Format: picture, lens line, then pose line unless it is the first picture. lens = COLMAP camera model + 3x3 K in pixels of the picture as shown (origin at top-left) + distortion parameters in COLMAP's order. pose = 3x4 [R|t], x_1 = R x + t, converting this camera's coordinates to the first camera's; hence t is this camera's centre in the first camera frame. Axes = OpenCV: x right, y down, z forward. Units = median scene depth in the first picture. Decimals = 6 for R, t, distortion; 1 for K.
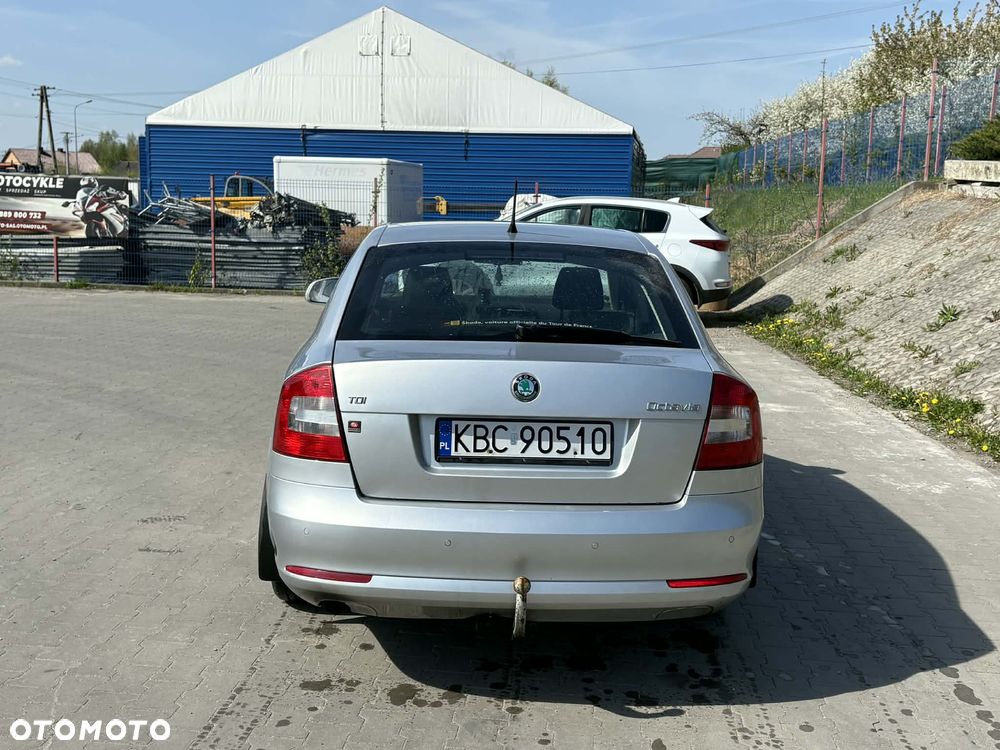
lens RADIAL K [[1130.9, 0, 502.6], [0, 1130.9, 374.5], [0, 0, 1]] dist [0.031890, 0.000000]
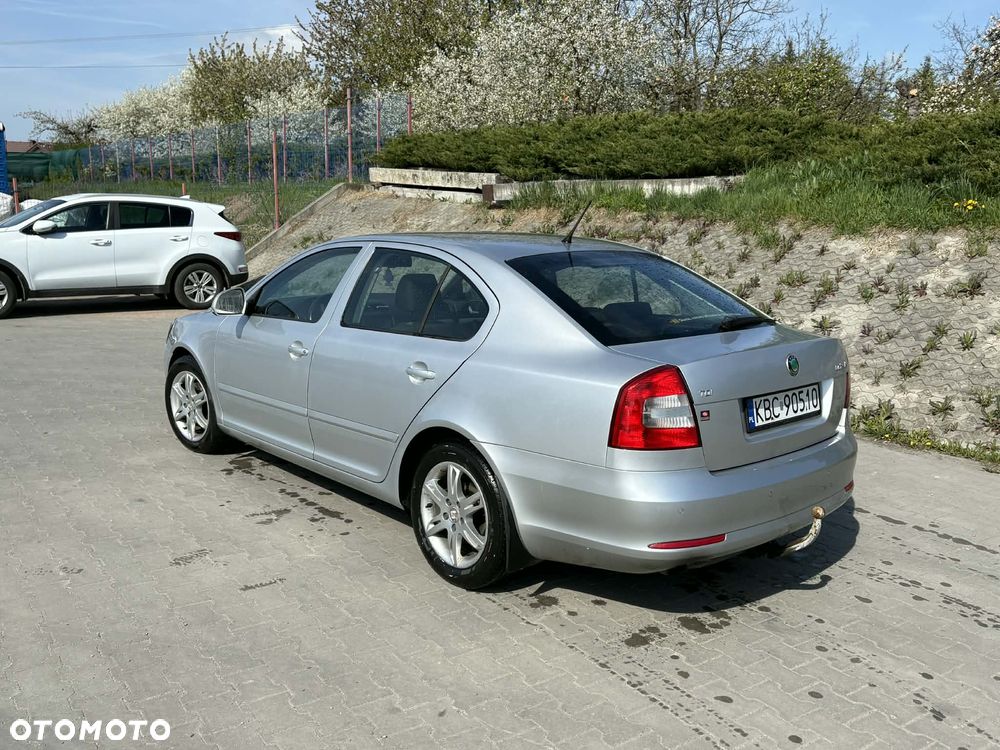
lens RADIAL K [[890.9, 0, 498.9], [0, 890.9, 382.0], [0, 0, 1]] dist [0.034758, -0.023847]
pose [[0.758745, -0.134598, 0.637330, -0.706821], [0.096797, 0.990853, 0.094021, -0.078340], [-0.644155, -0.009647, 0.764834, 0.333389]]
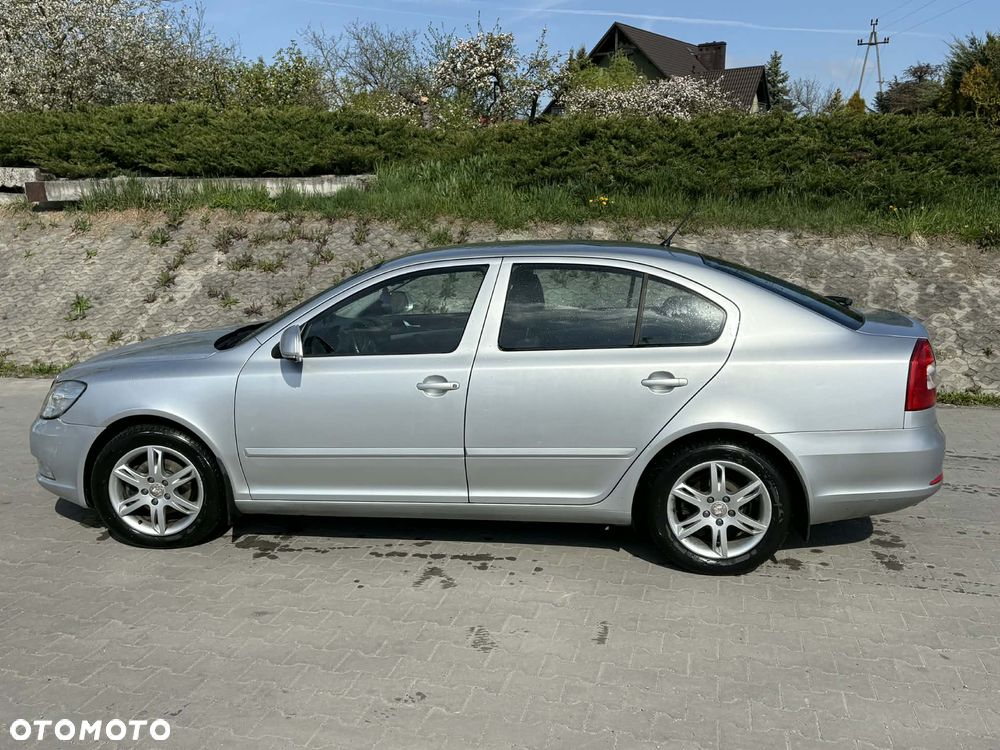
lens RADIAL K [[890.9, 0, 501.8], [0, 890.9, 386.0], [0, 0, 1]] dist [0.034758, -0.023847]
pose [[0.141949, -0.220276, 0.965054, -1.097261], [0.154120, 0.967955, 0.198269, -0.213206], [-0.977802, 0.120590, 0.171349, 1.079481]]
